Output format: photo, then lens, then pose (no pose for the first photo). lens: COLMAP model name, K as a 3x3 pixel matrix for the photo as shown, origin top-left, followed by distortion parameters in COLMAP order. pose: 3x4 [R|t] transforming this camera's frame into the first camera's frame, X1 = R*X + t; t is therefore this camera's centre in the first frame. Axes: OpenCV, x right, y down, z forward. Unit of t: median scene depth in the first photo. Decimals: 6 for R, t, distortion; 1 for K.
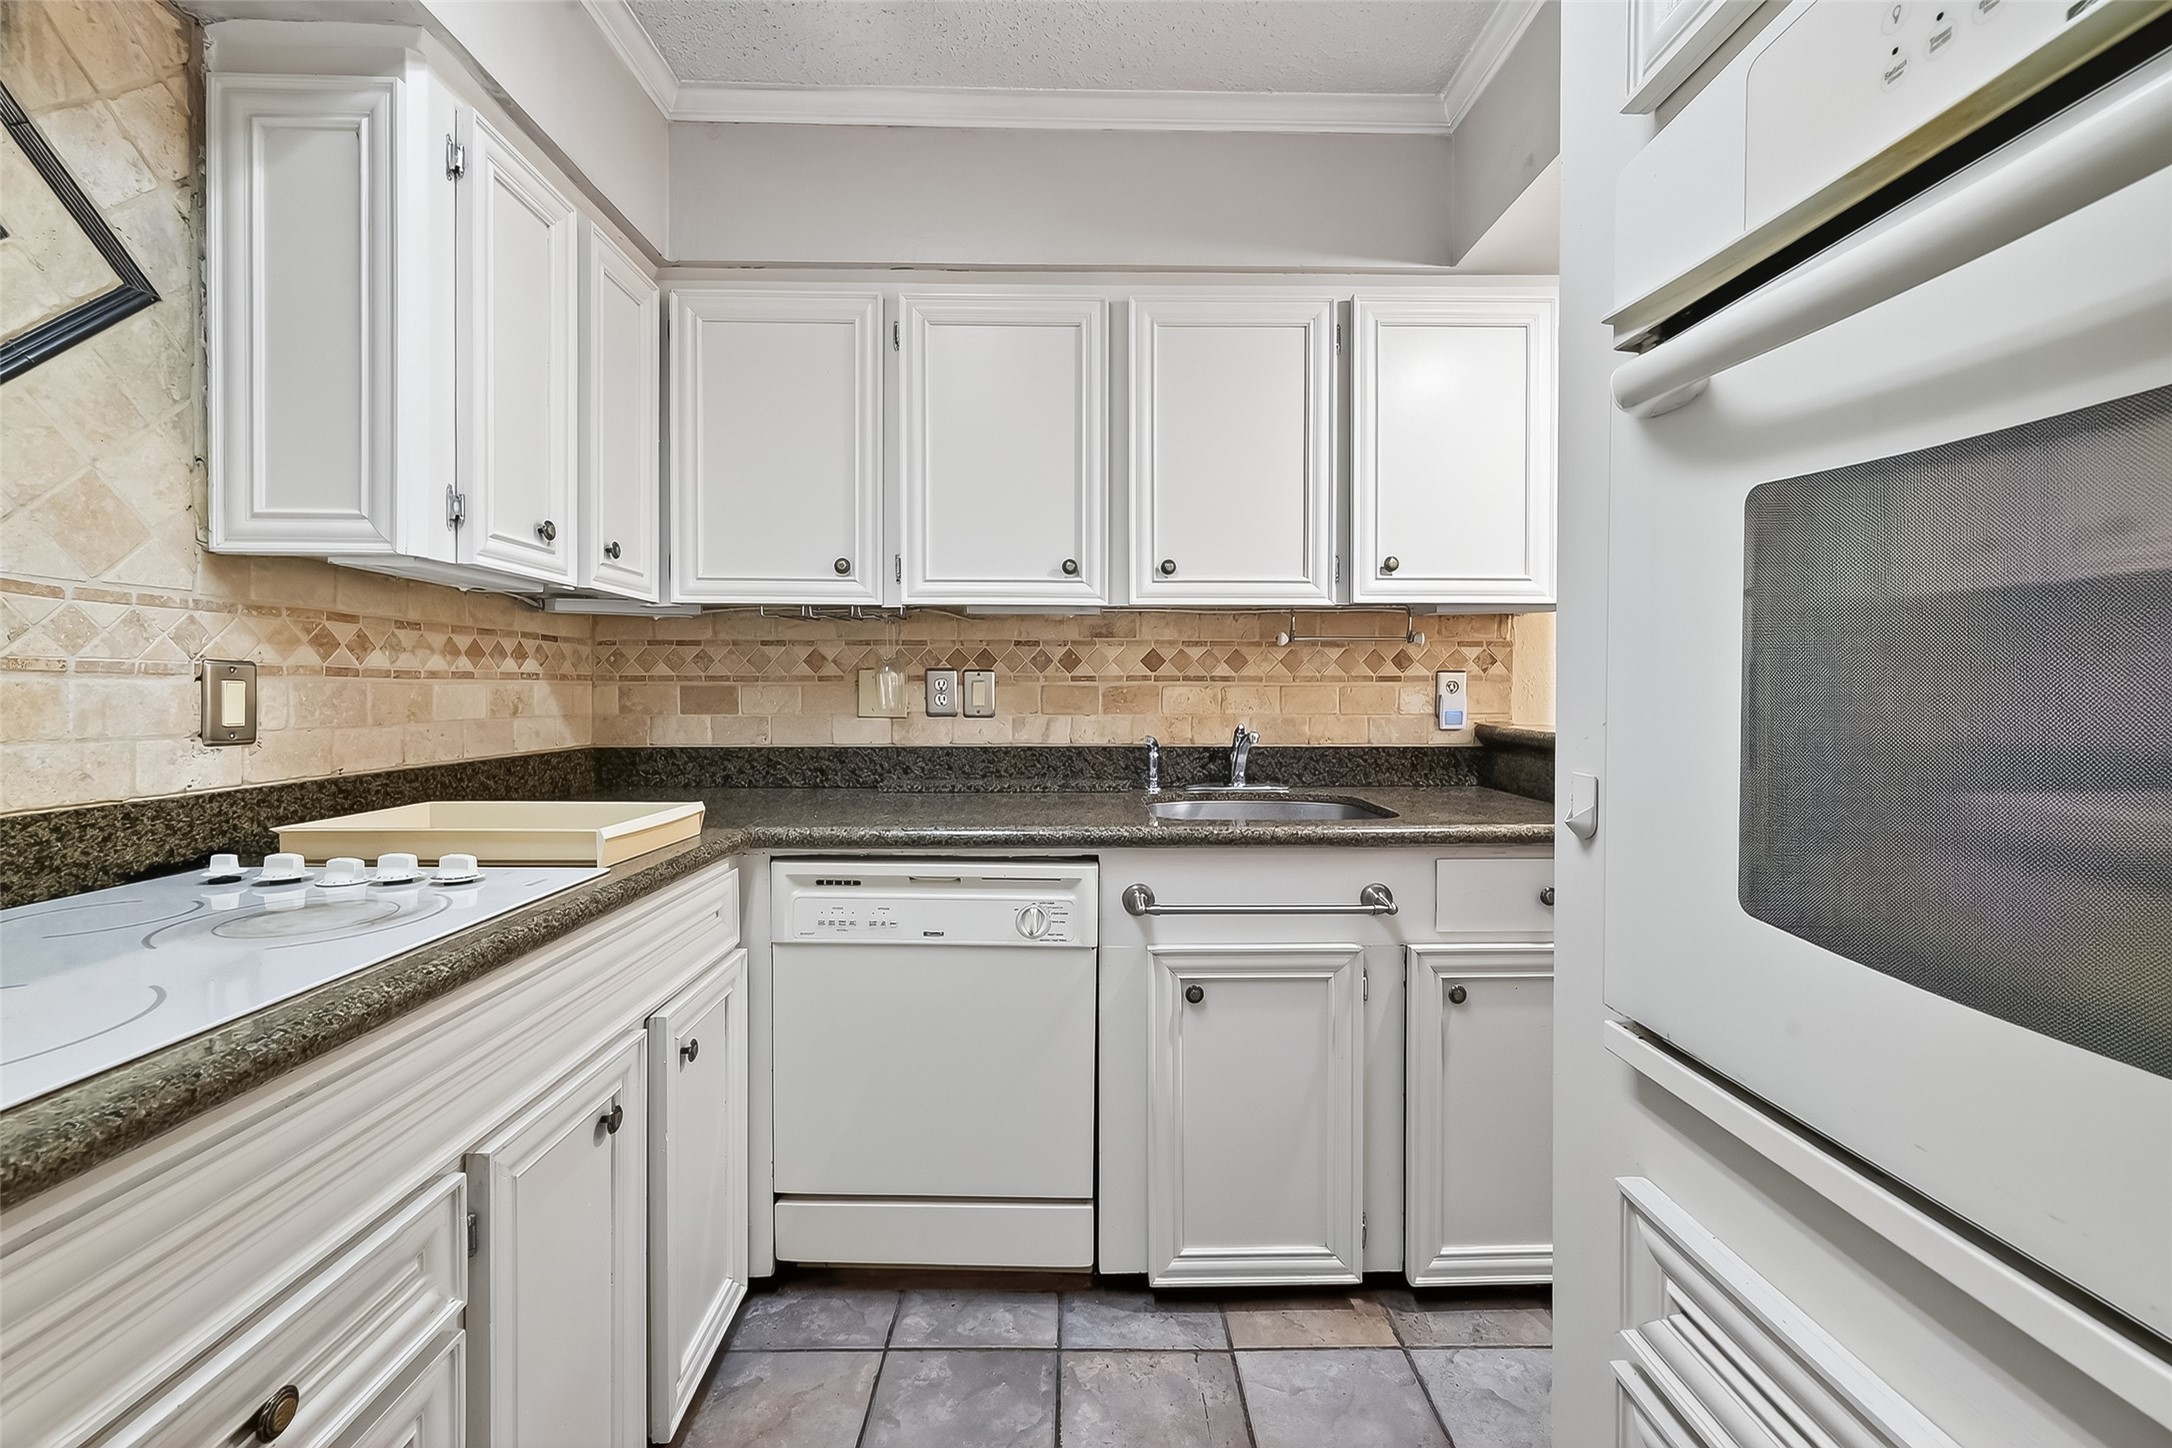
lens RADIAL K [[942.5, 0, 1029.3], [0, 942.5, 704.5], [0, 0, 1]] dist [-0.000970, 0.000277]
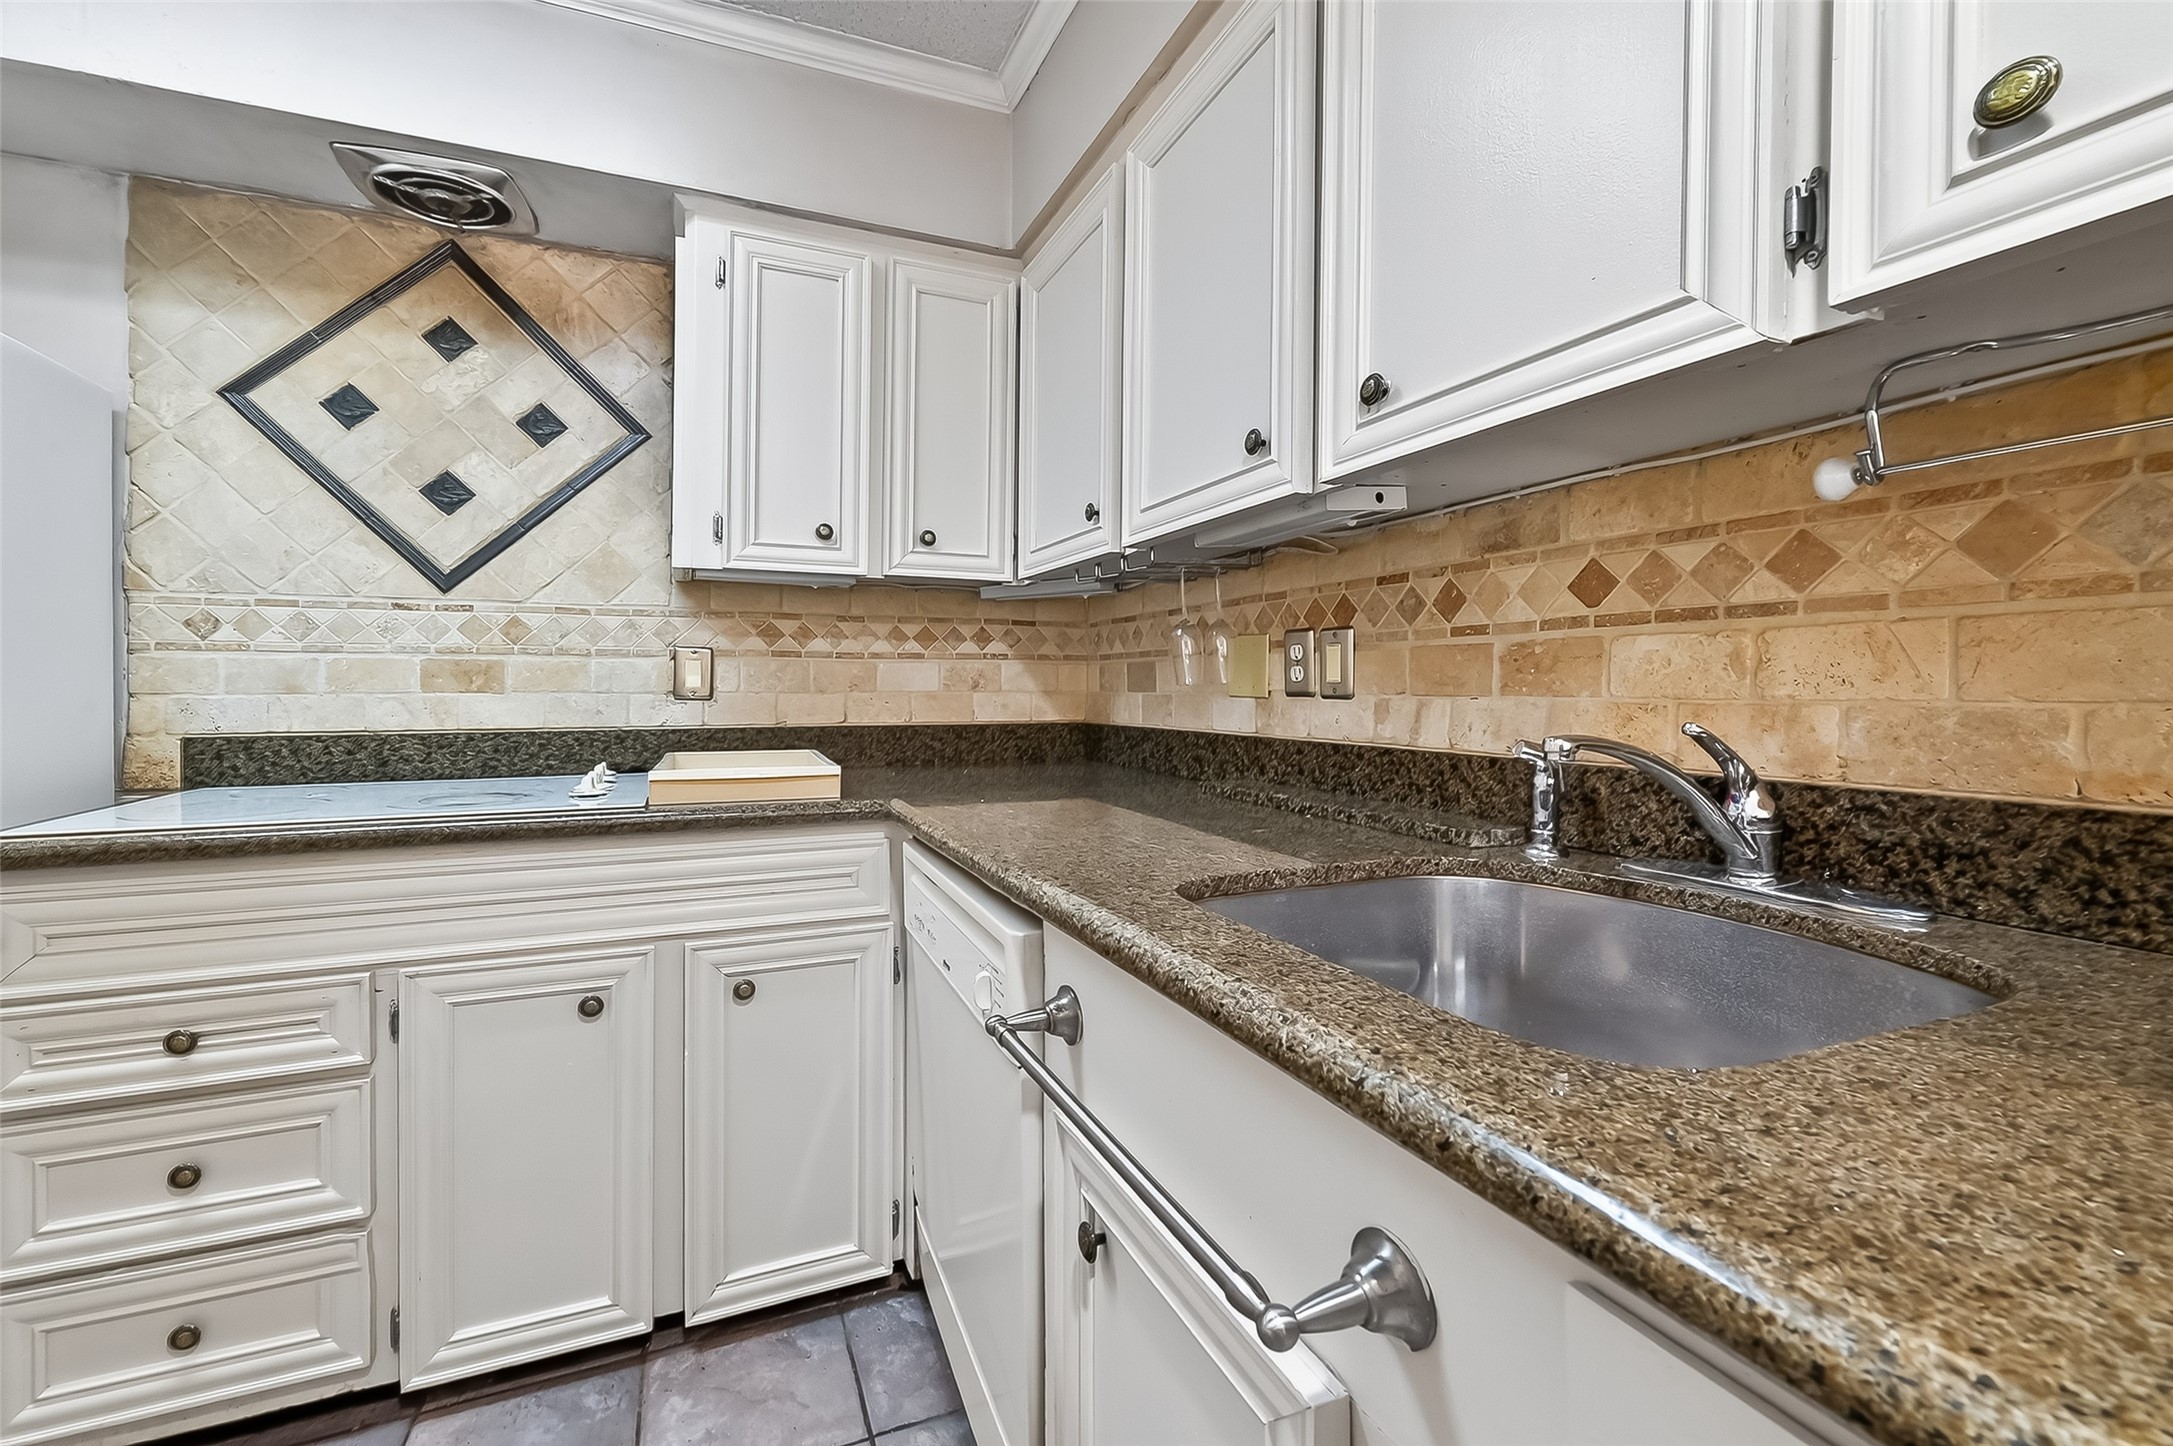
lens RADIAL K [[877.5, 0, 1088.6], [0, 877.5, 696.6], [0, 0, 1]] dist [0.000687, 0.000333]
pose [[0.377045, 0.007667, -0.926163, 0.623179], [-0.016284, 0.999866, 0.001648, 0.018842], [0.926052, 0.014461, 0.377120, 0.837172]]
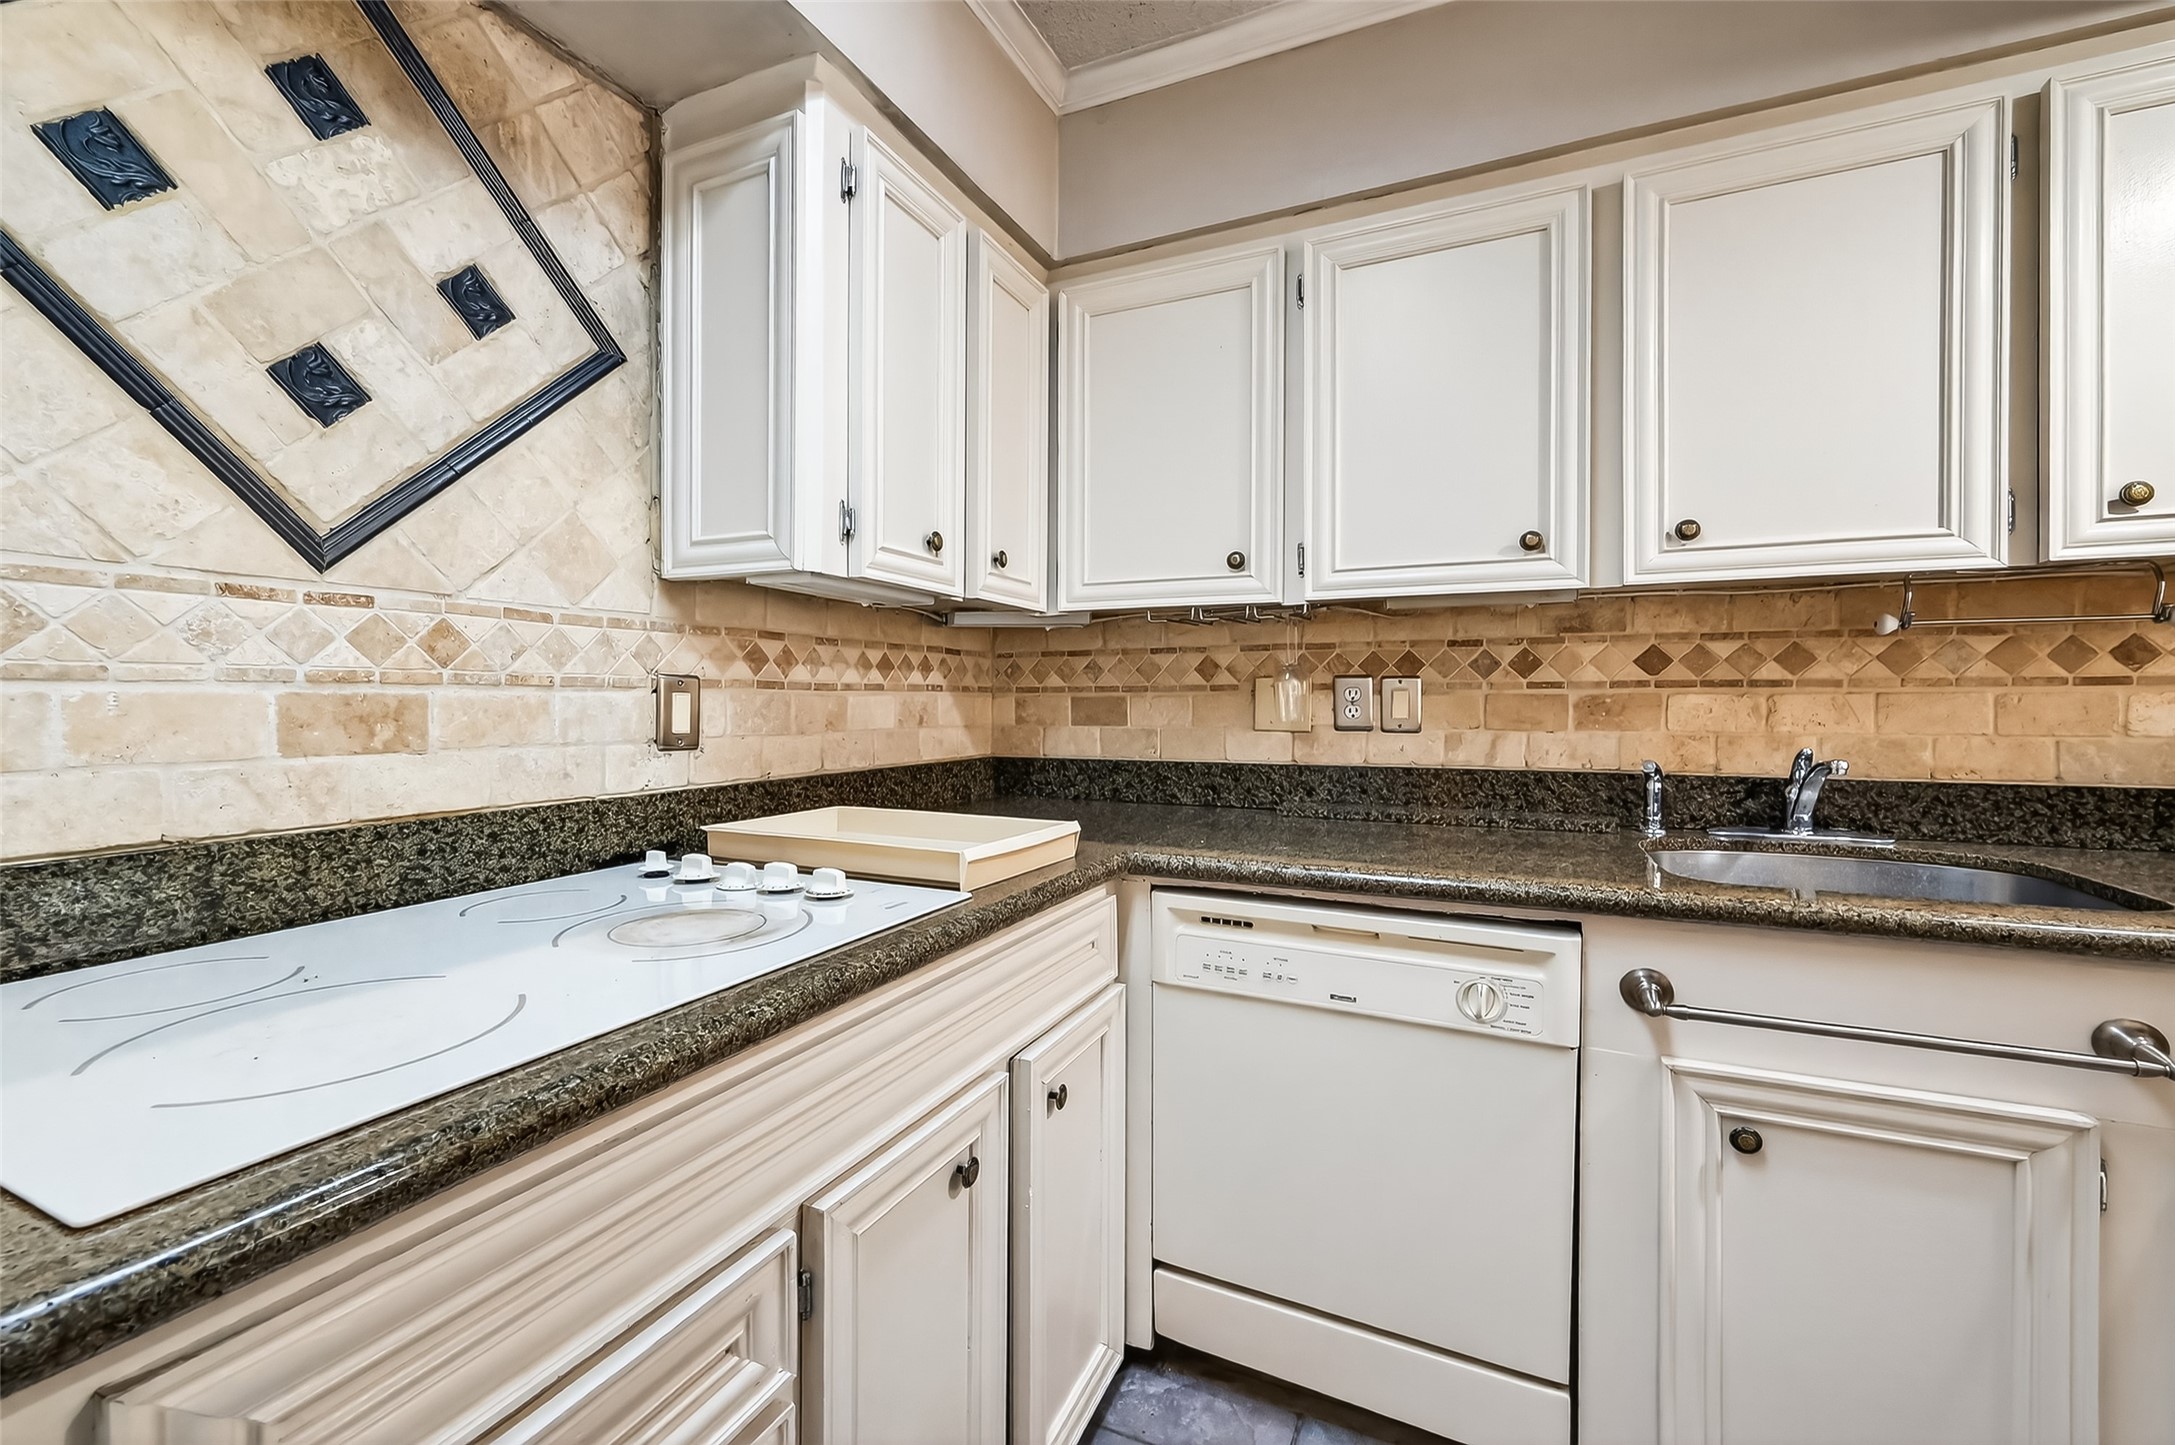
lens RADIAL K [[888.4, 0, 999.6], [0, 888.4, 716.4], [0, 0, 1]] dist [-0.000958, 0.000240]
pose [[0.892840, 0.005608, -0.450339, -0.022165], [-0.004811, 0.999984, 0.002915, -0.001877], [0.450349, -0.000436, 0.892853, 0.177169]]
